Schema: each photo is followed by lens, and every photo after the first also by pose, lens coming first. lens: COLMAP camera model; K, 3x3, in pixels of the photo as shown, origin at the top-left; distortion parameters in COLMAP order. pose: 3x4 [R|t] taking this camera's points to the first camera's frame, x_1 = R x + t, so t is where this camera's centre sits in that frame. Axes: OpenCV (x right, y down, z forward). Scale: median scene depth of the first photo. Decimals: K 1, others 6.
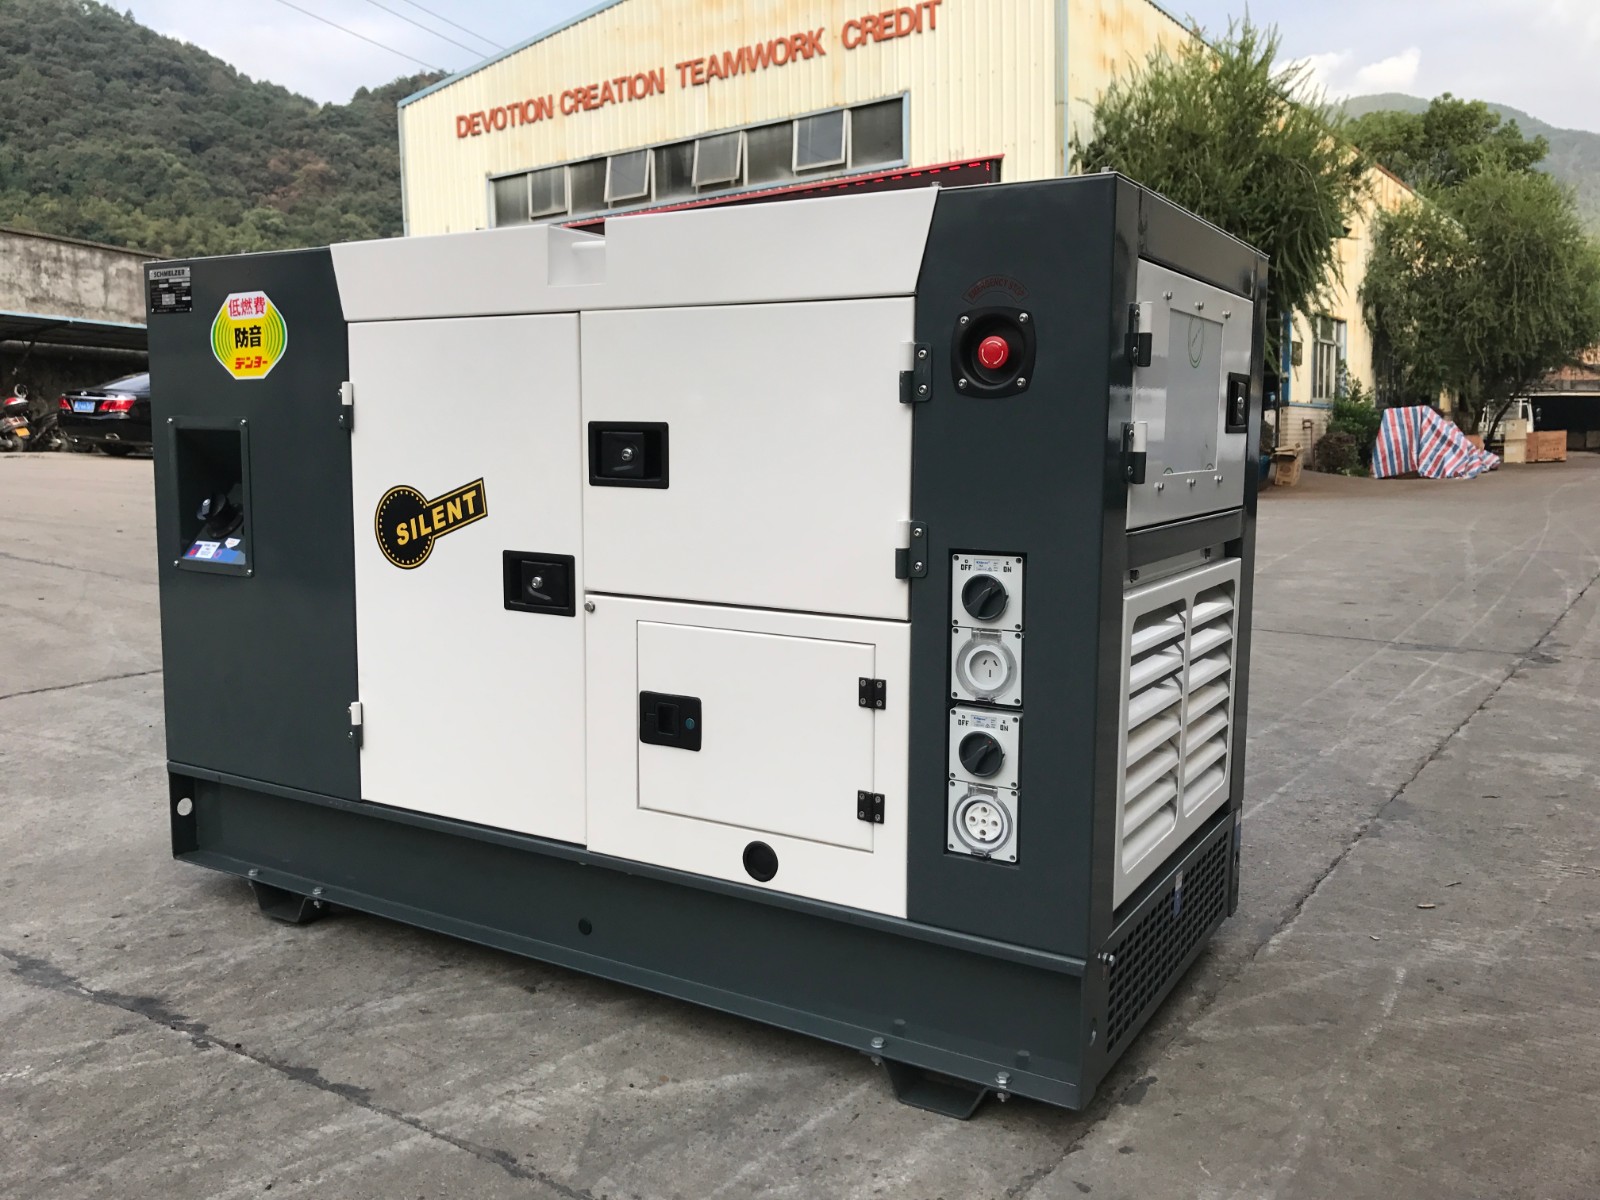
lens RADIAL K [[1308.9, 0, 795.0], [0, 1308.9, 592.4], [0, 0, 1]] dist [0.048625, -0.059026]
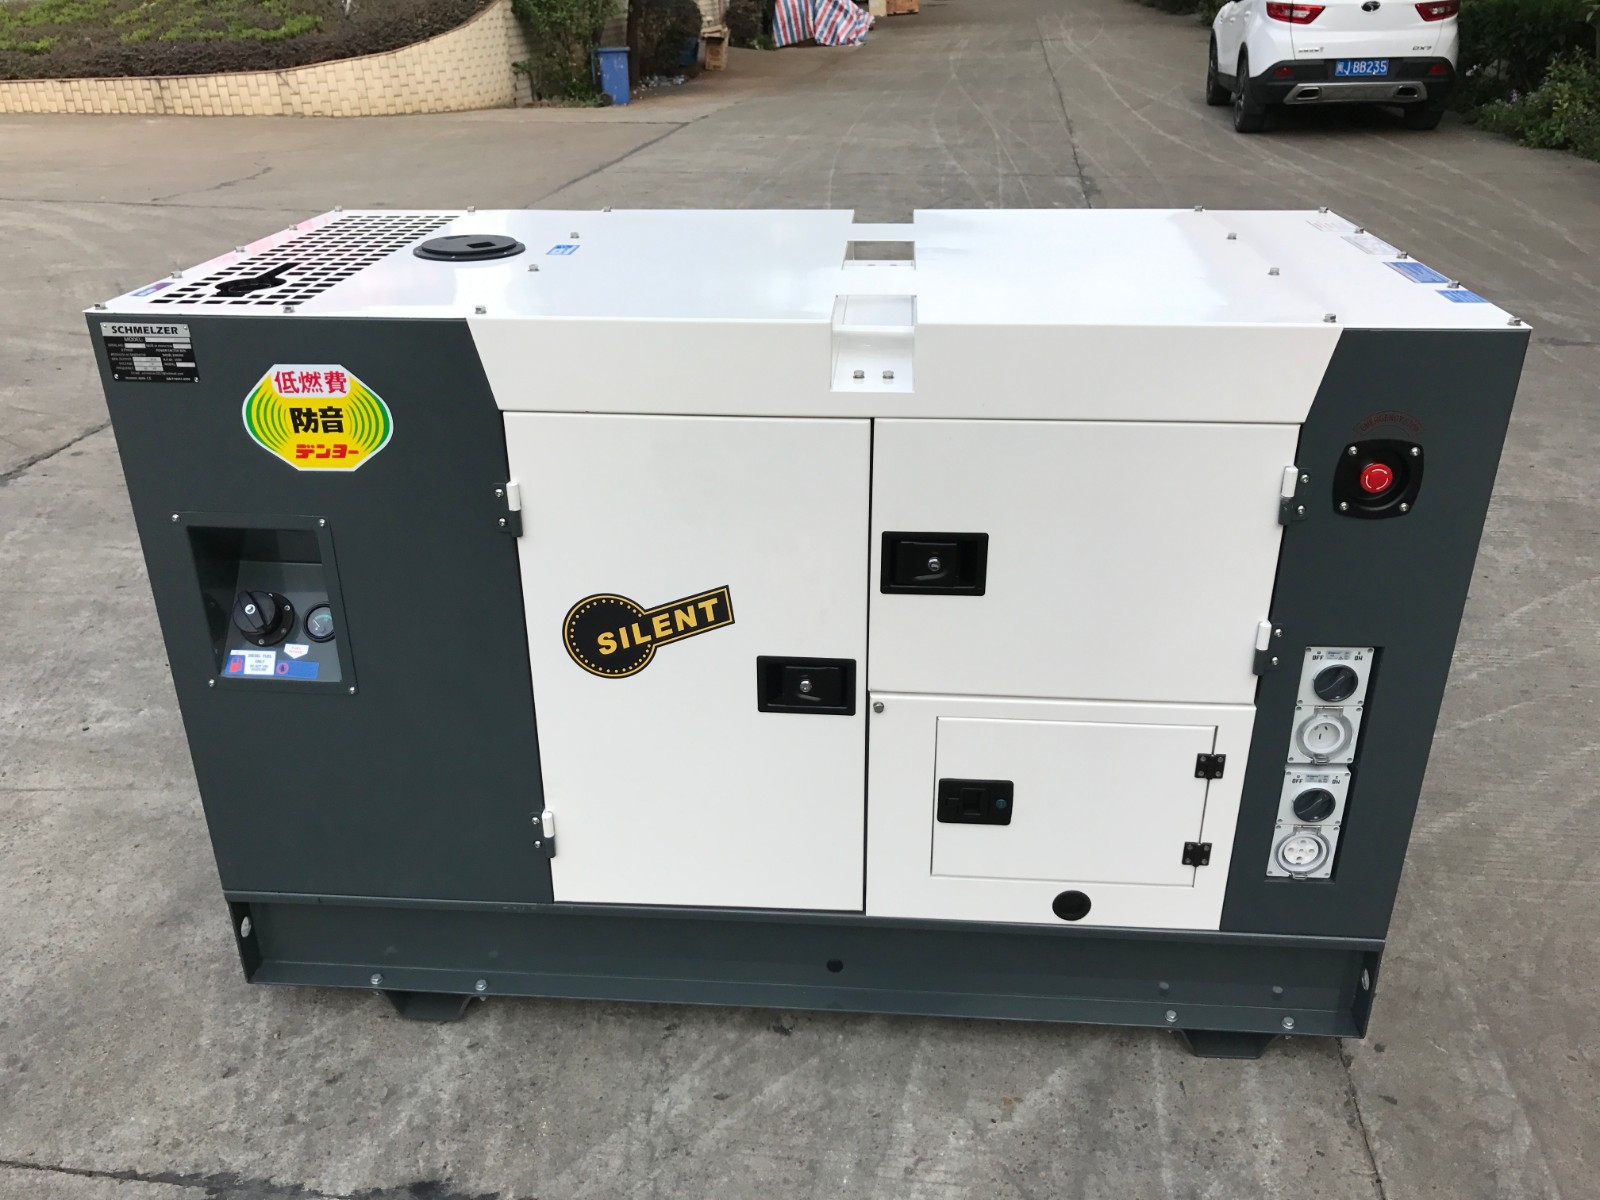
lens RADIAL K [[1308.9, 0, 810.4], [0, 1308.9, 592.9], [0, 0, 1]] dist [0.048625, -0.059026]
pose [[0.895742, -0.203157, 0.395440, -0.538236], [0.071709, 0.943859, 0.322473, -0.364443], [-0.438752, -0.260496, 0.860022, 0.203704]]
